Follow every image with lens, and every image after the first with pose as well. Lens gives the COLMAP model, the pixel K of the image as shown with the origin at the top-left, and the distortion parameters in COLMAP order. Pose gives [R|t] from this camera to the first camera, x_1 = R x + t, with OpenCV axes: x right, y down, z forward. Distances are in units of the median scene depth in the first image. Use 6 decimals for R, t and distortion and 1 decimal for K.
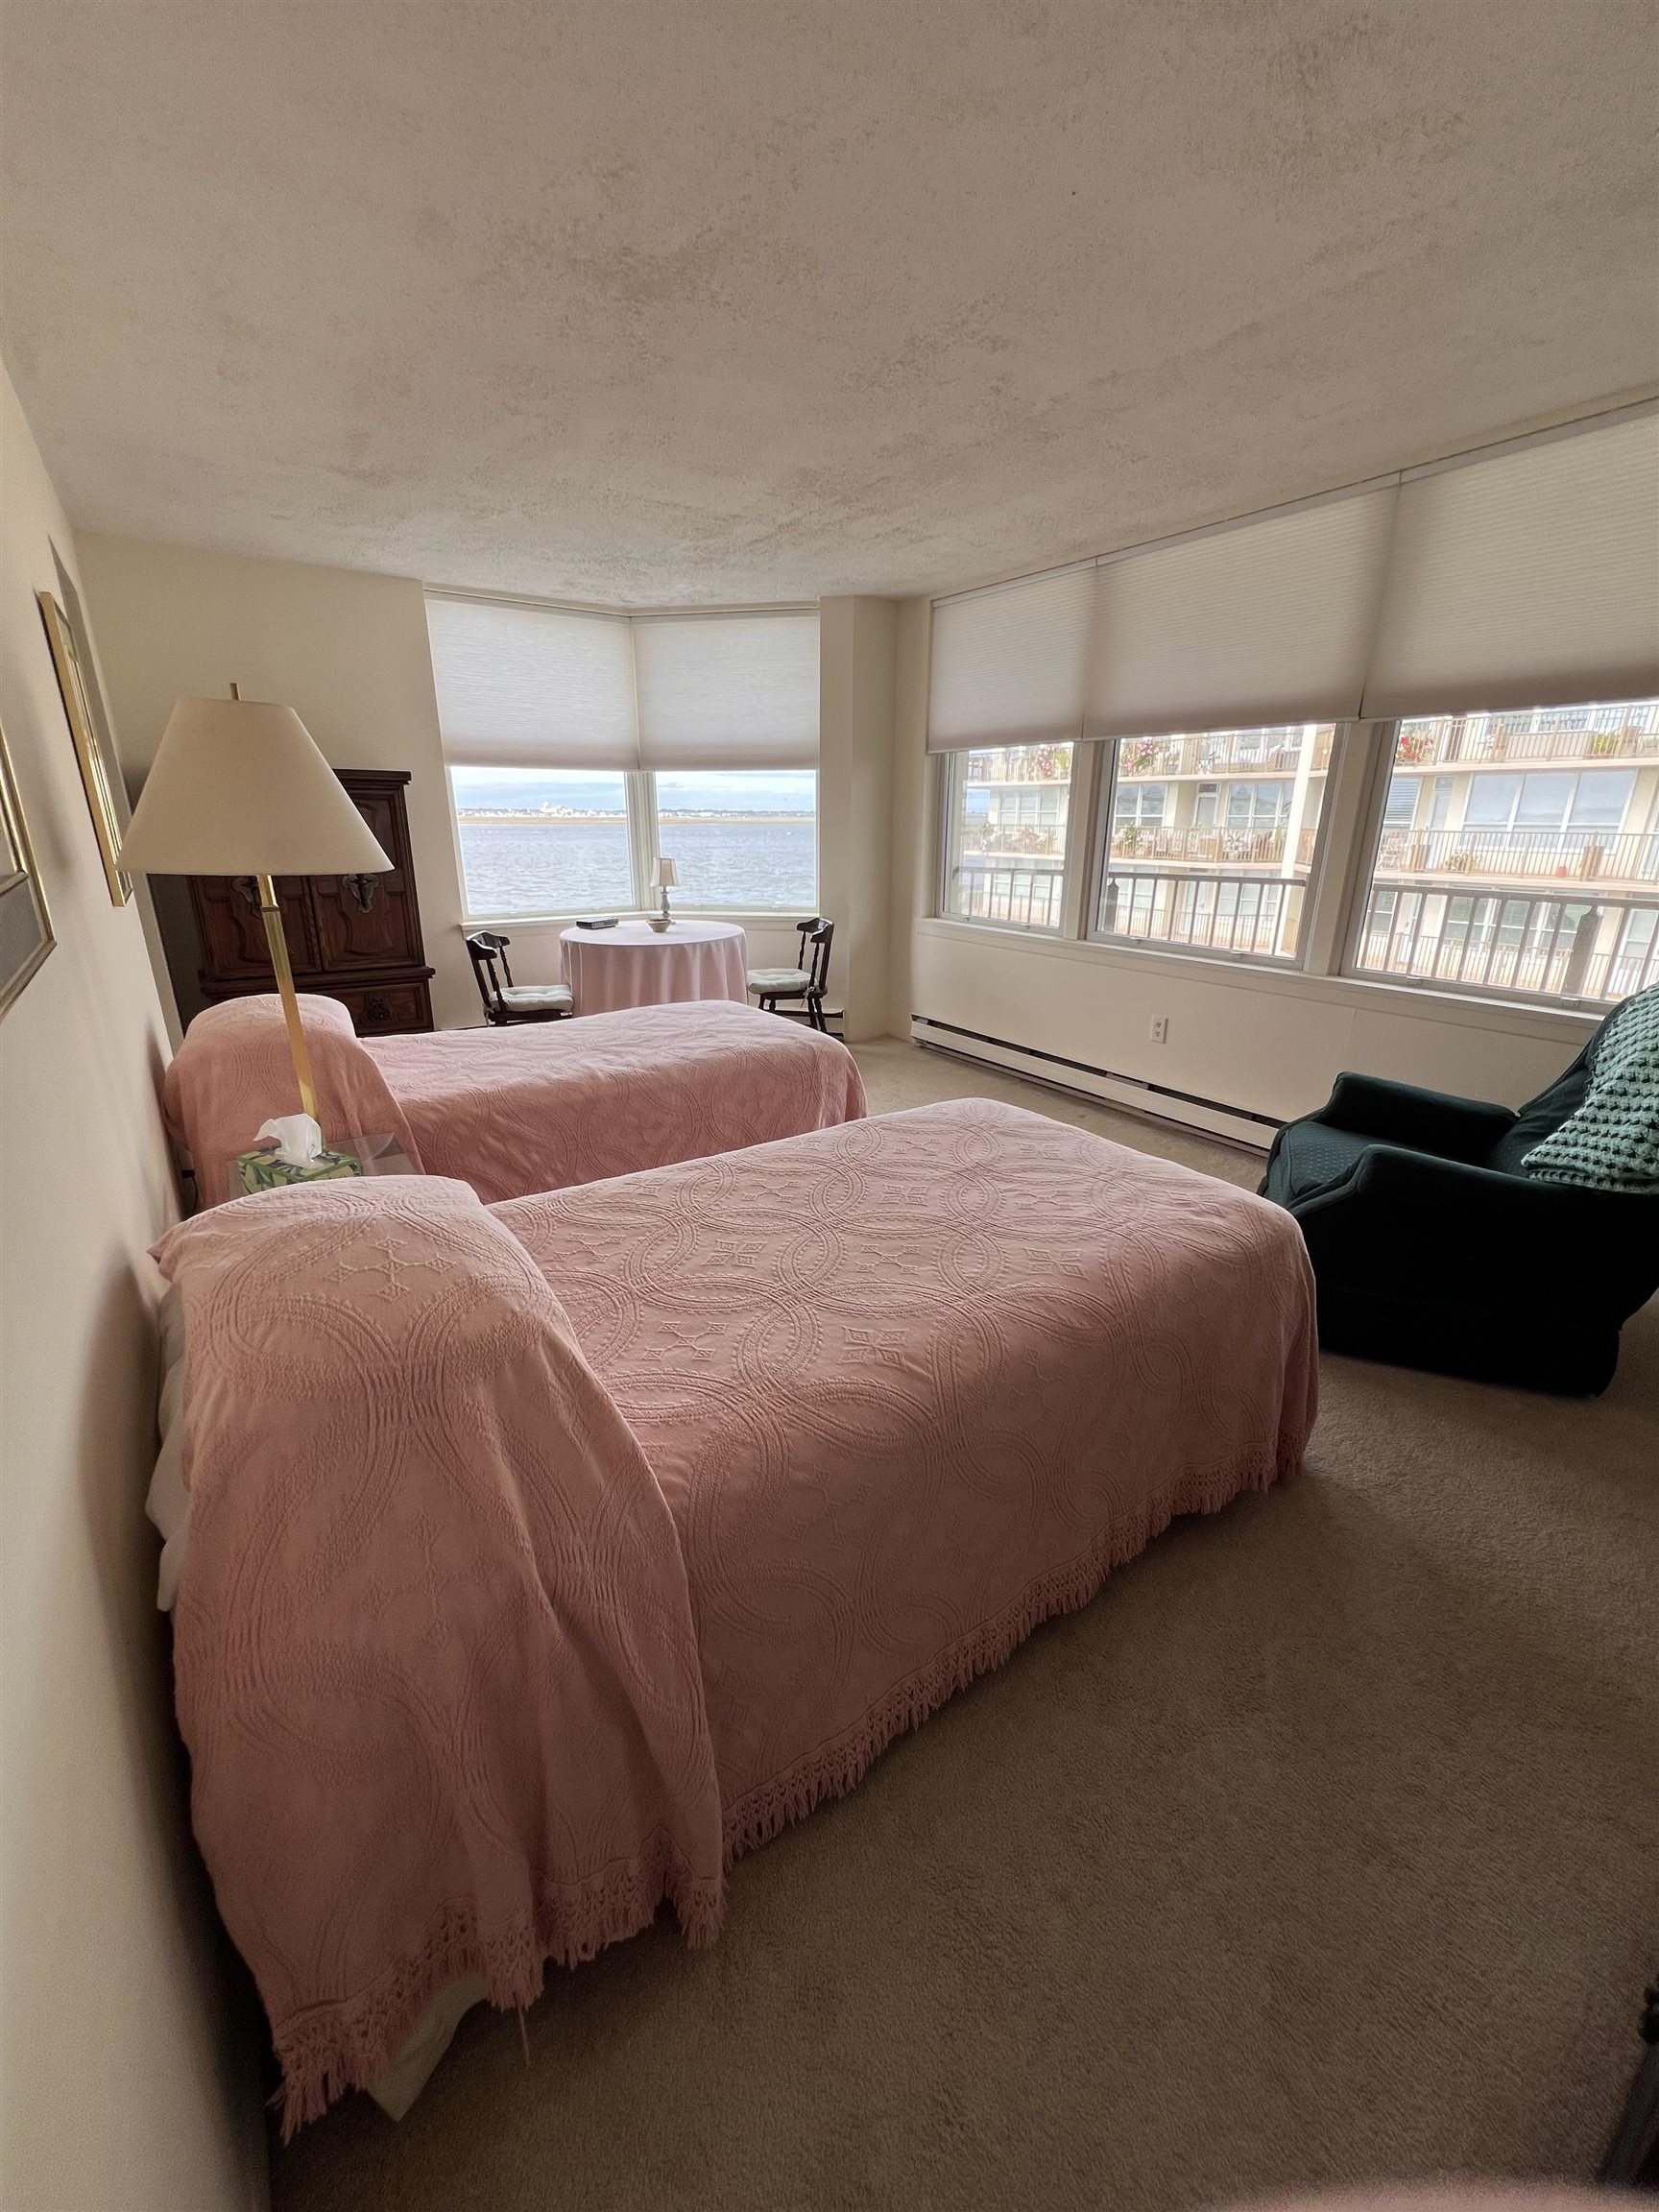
lens RADIAL K [[888.8, 0, 829.7], [0, 888.8, 1110.2], [0, 0, 1]] dist [-0.000541, 0.000485]
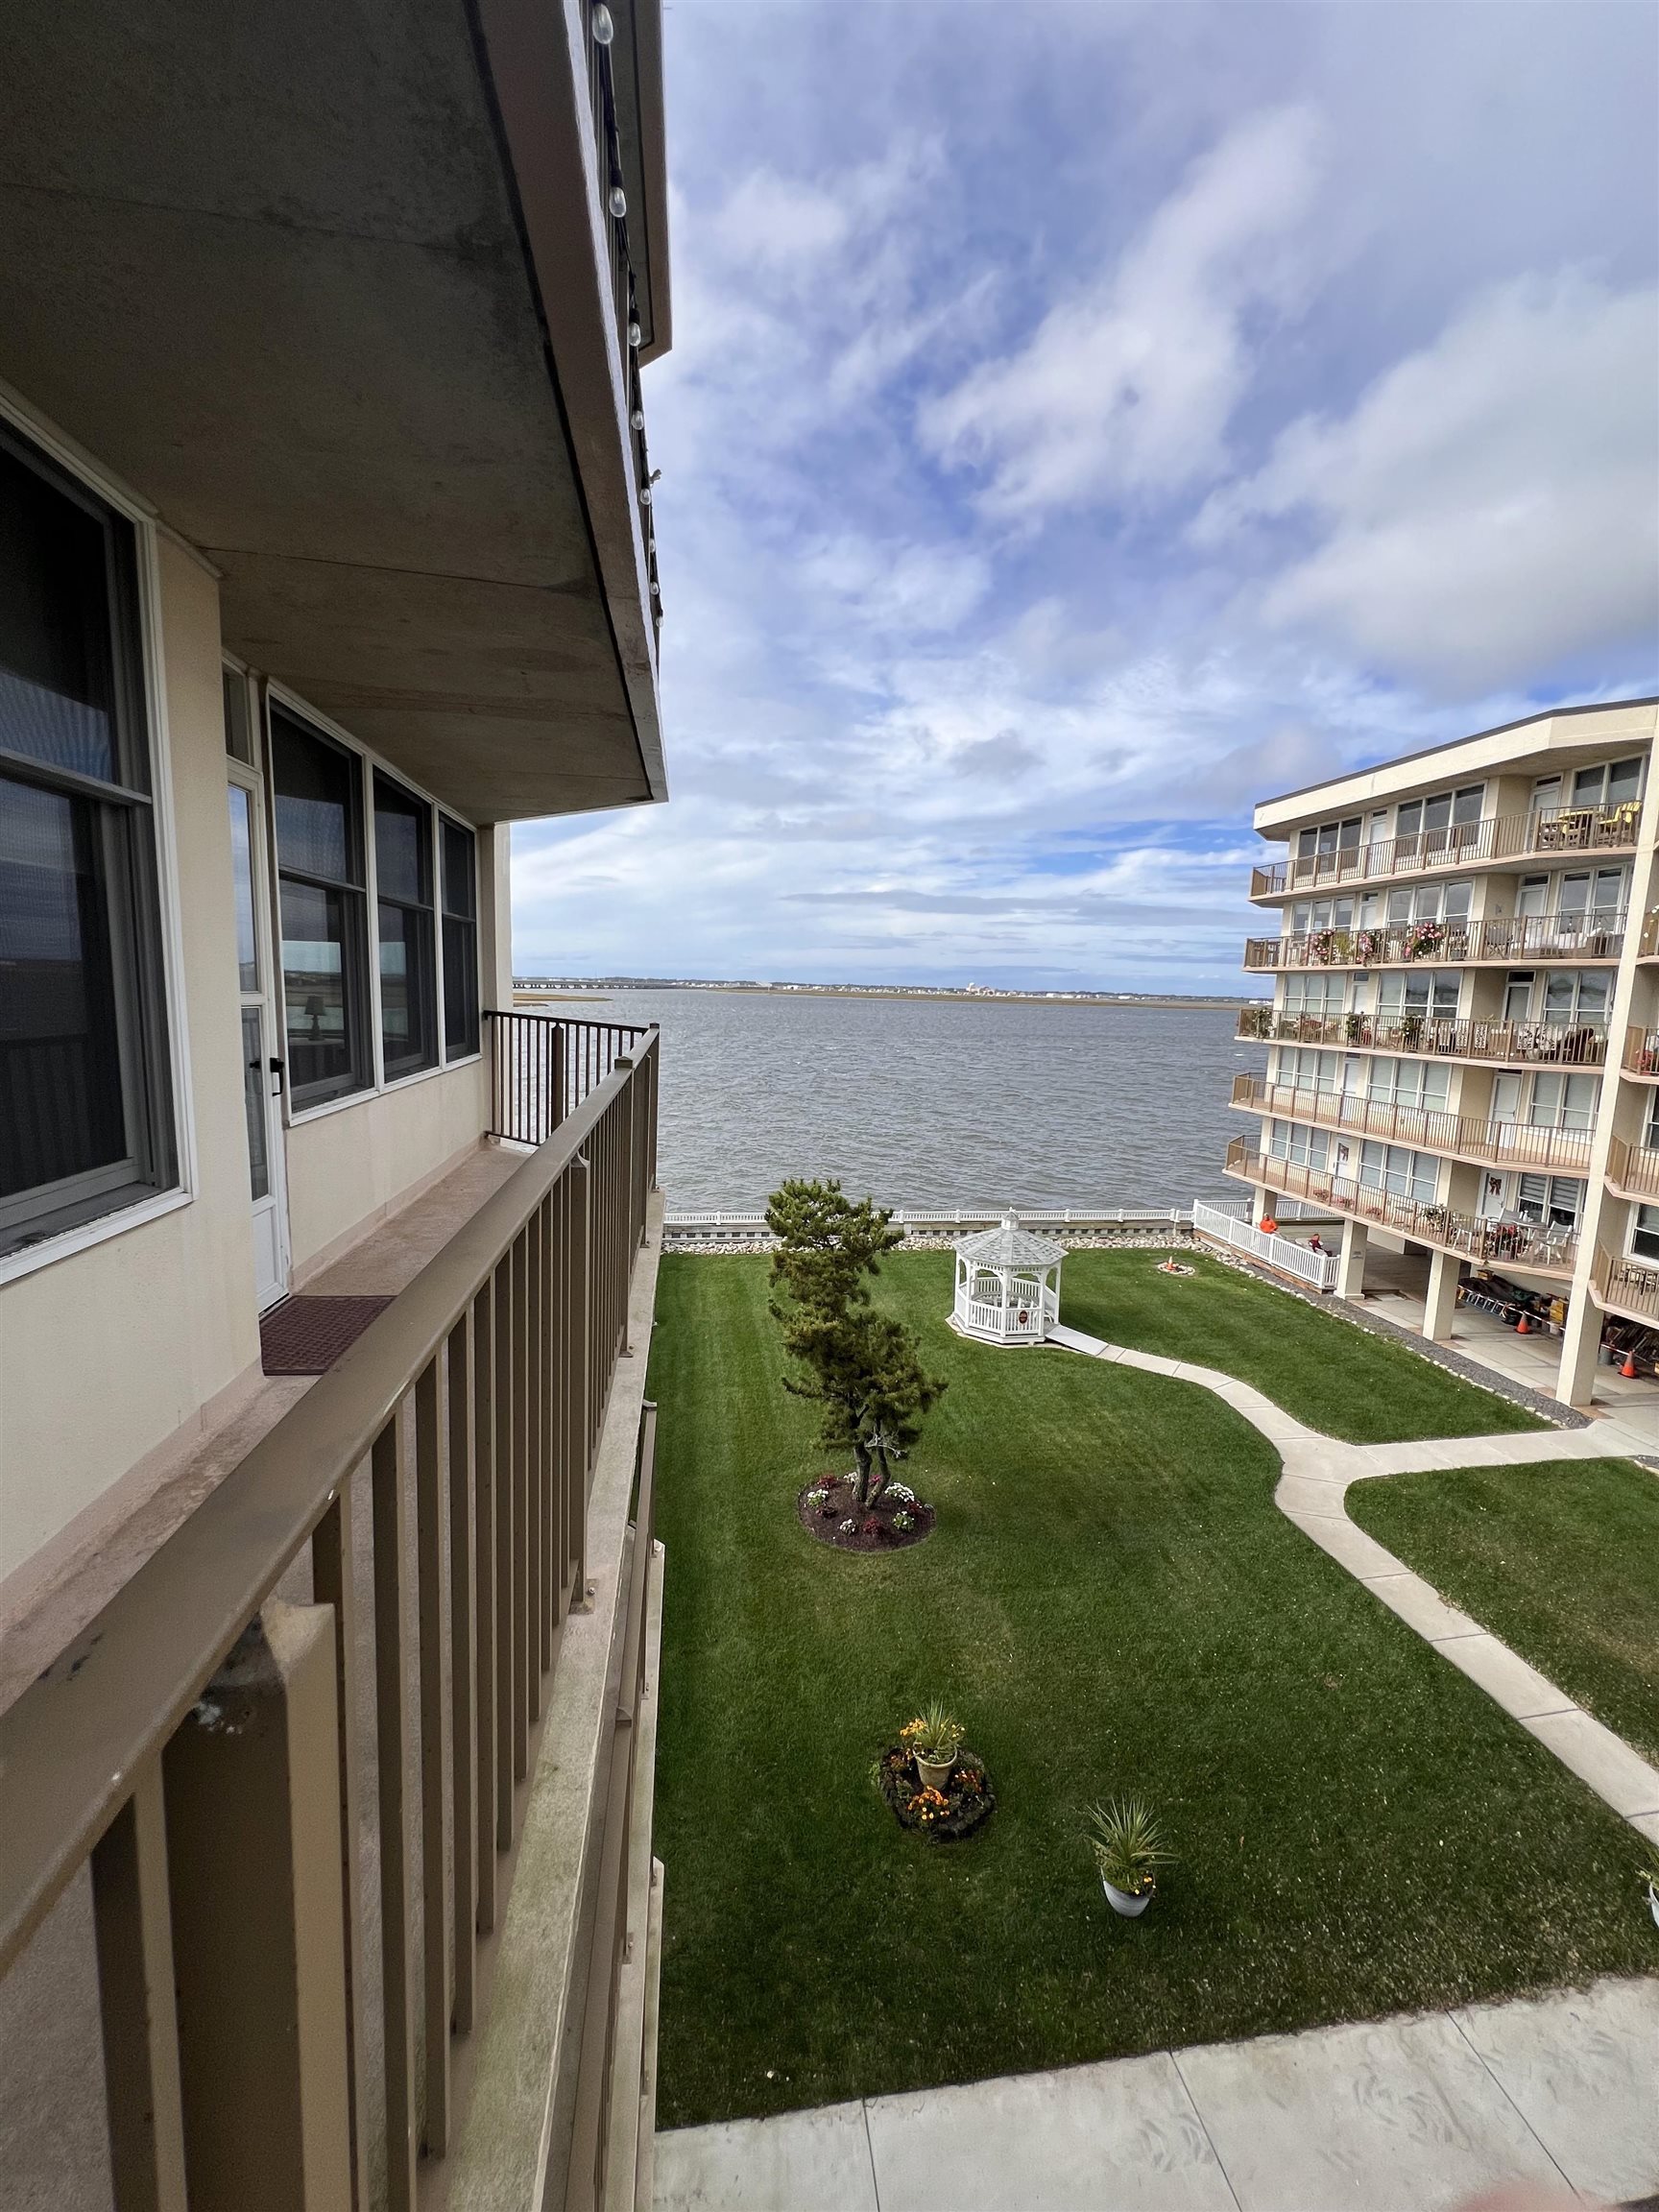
lens RADIAL K [[888.8, 0, 831.8], [0, 888.8, 1103.8], [0, 0, 1]] dist [-0.000541, 0.000485]
pose [[0.896768, 0.082838, -0.434679, 0.215449], [-0.167357, 0.972849, -0.159867, -0.003461], [0.409633, 0.216110, 0.886283, 0.018492]]
